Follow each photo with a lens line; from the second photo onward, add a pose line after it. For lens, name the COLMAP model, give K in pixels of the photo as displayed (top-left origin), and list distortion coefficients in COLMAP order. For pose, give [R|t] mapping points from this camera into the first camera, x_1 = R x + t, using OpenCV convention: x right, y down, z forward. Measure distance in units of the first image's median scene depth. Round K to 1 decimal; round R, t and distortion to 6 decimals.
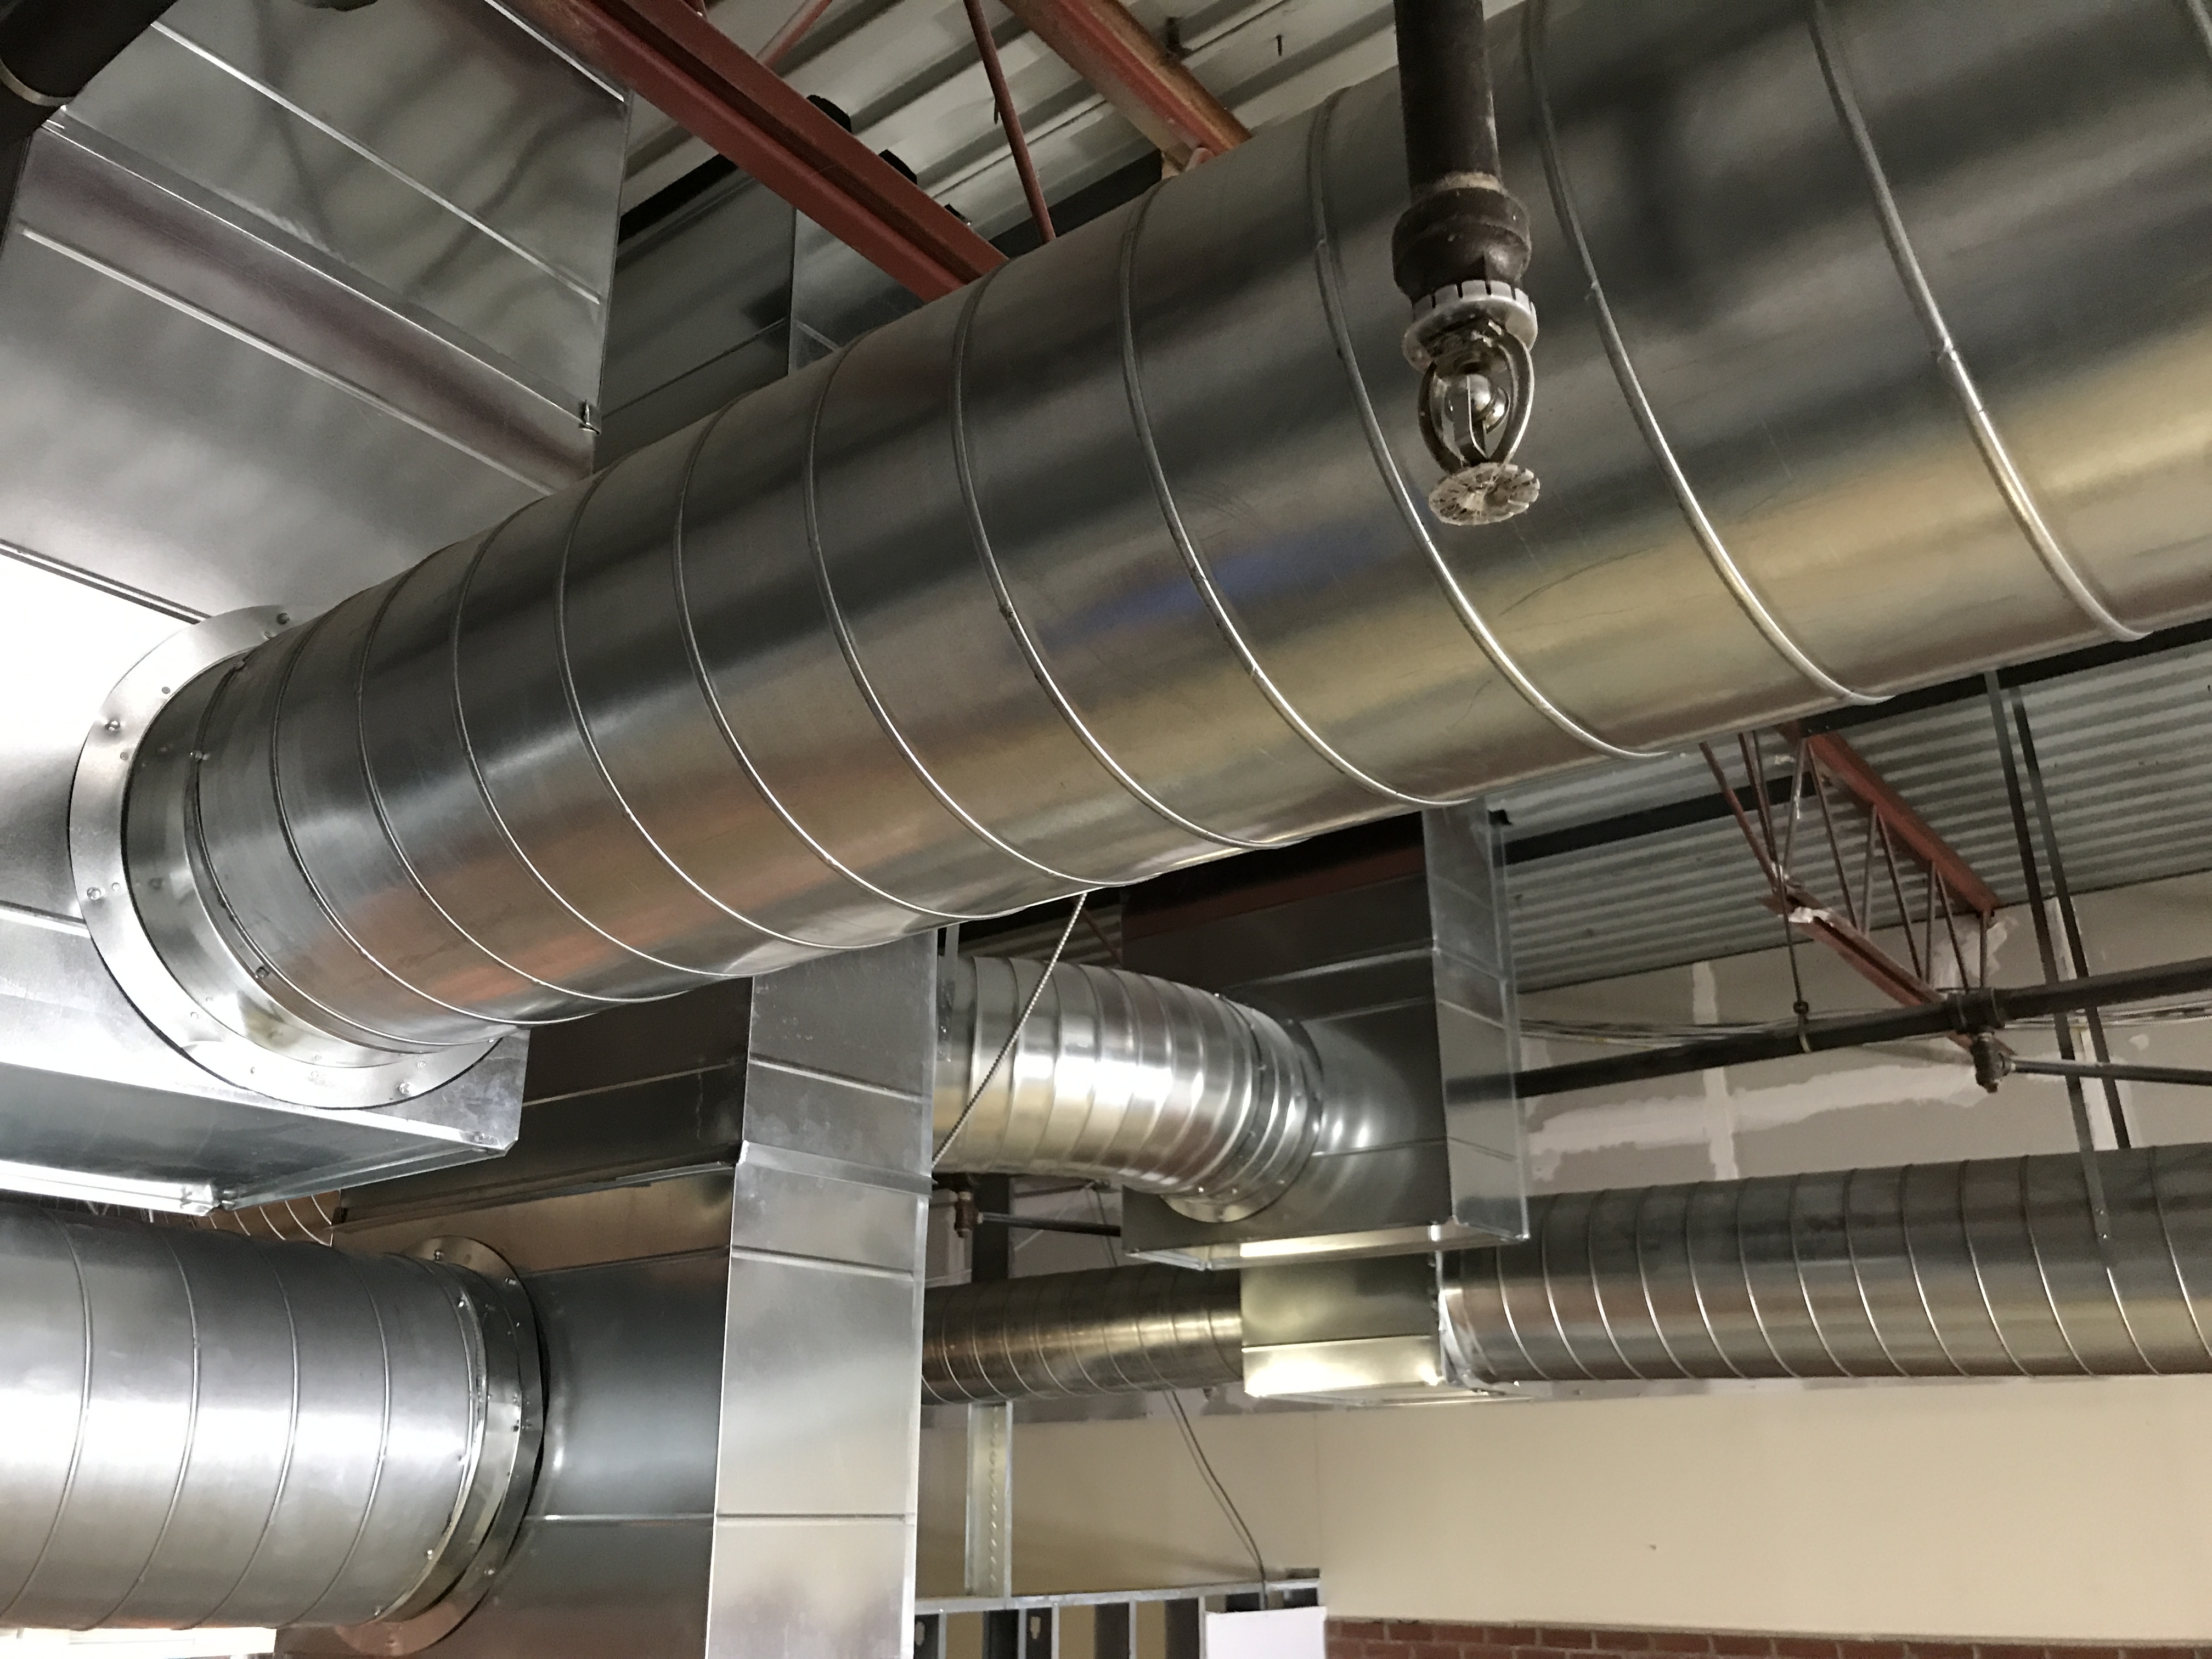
lens RADIAL K [[1820.9, 0, 1119.1], [0, 1820.9, 819.2], [0, 0, 1]] dist [0.003157, 0.008738]
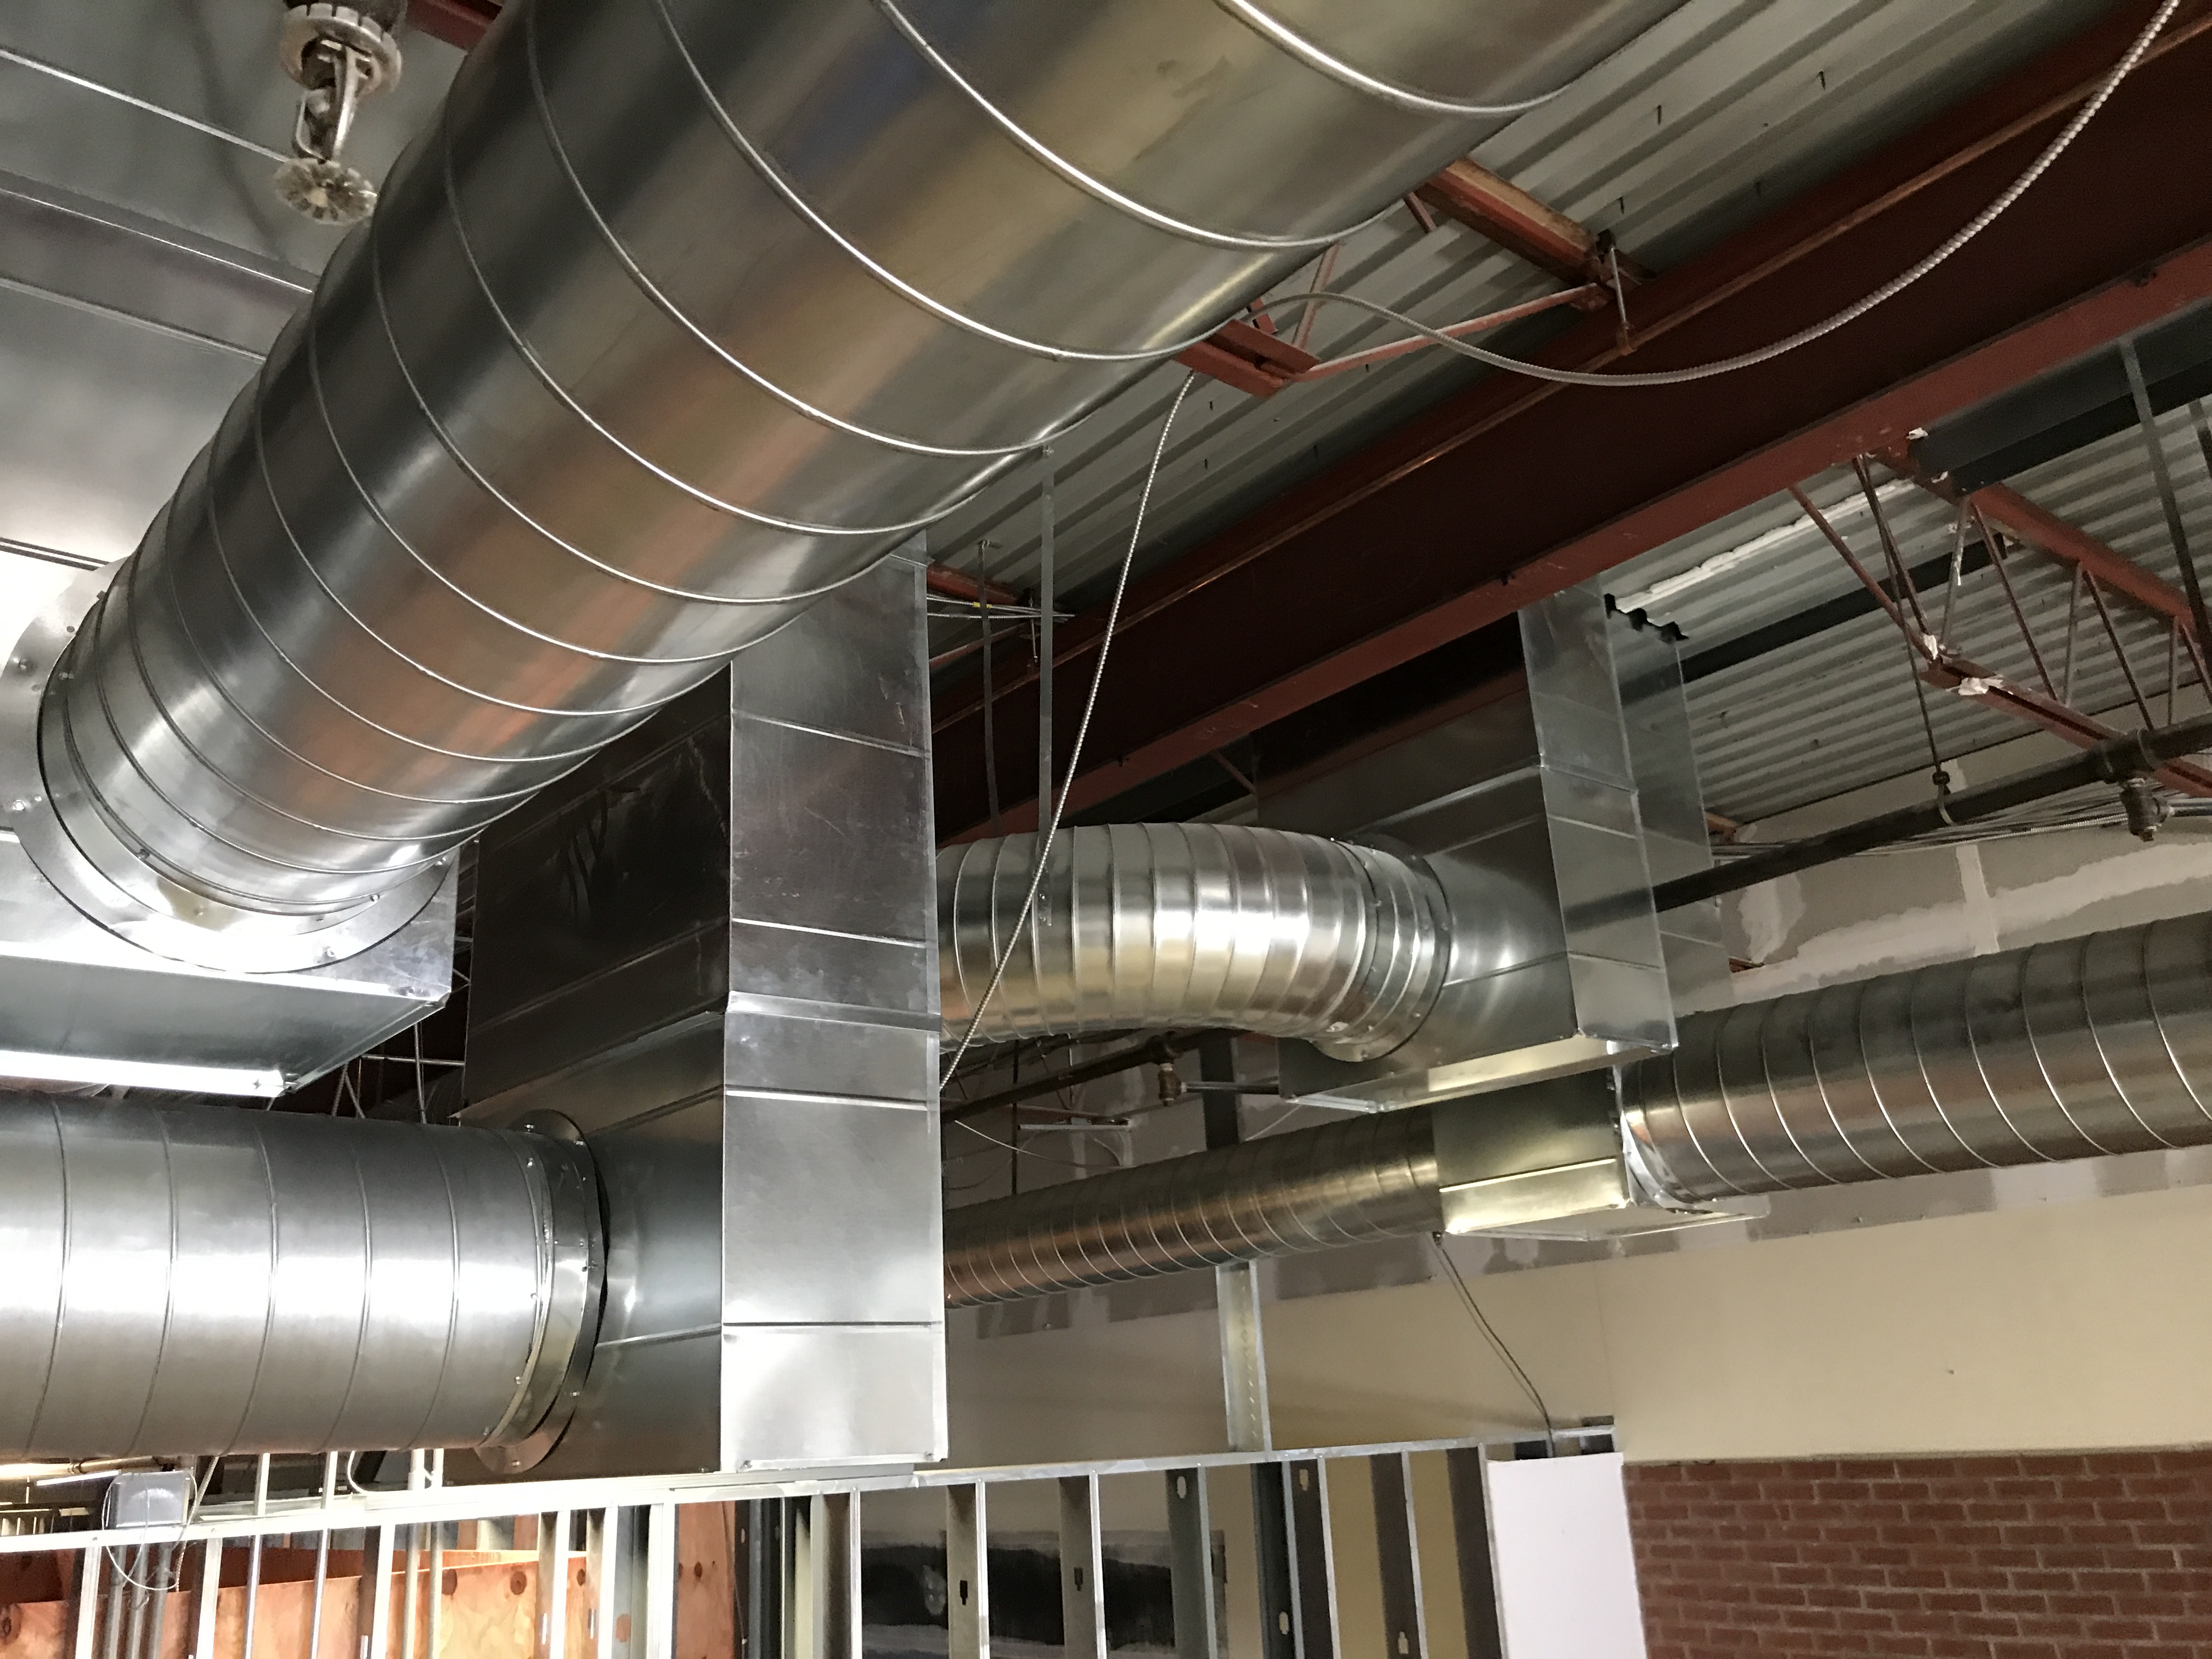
lens RADIAL K [[1820.9, 0, 1119.1], [0, 1820.9, 819.2], [0, 0, 1]] dist [0.003157, 0.008738]
pose [[0.974055, -0.117016, -0.193713, 0.131750], [0.125860, 0.991467, 0.033952, 0.036414], [0.188087, -0.057452, 0.980471, -0.009003]]
